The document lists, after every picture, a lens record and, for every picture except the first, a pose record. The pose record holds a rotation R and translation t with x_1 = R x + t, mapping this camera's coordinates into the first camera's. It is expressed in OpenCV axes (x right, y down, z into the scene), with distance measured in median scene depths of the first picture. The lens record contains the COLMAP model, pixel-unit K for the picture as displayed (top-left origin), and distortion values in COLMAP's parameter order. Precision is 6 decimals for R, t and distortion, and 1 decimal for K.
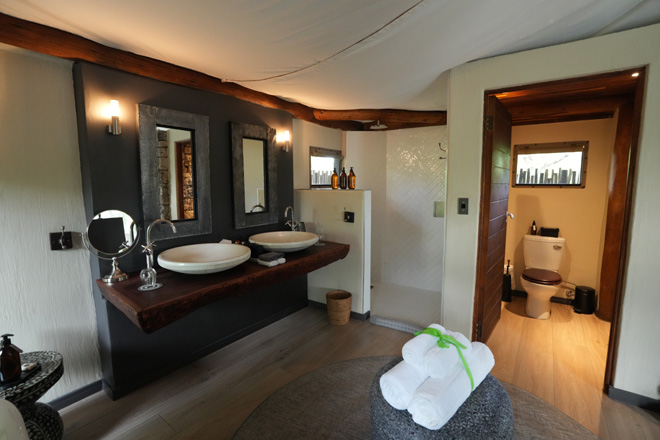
lens RADIAL K [[301.8, 0, 331.3], [0, 301.8, 219.5], [0, 0, 1]] dist [-0.068032, 0.024751]
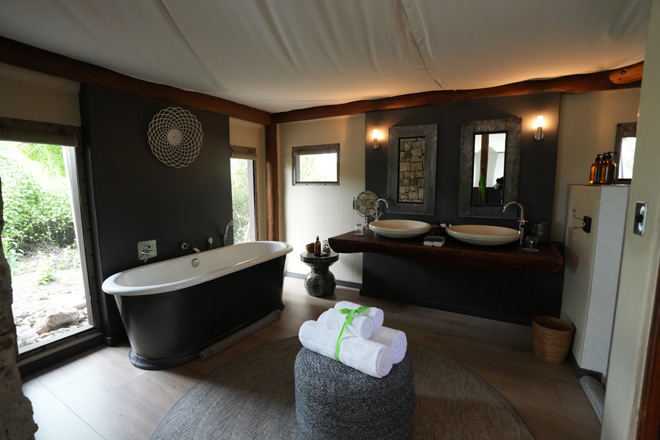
lens RADIAL K [[301.8, 0, 331.3], [0, 301.8, 219.5], [0, 0, 1]] dist [-0.068032, 0.024751]
pose [[0.133813, 0.148372, -0.979837, 0.792326], [-0.102122, 0.985530, 0.135287, -0.067046], [0.985731, 0.081959, 0.147028, 0.383620]]
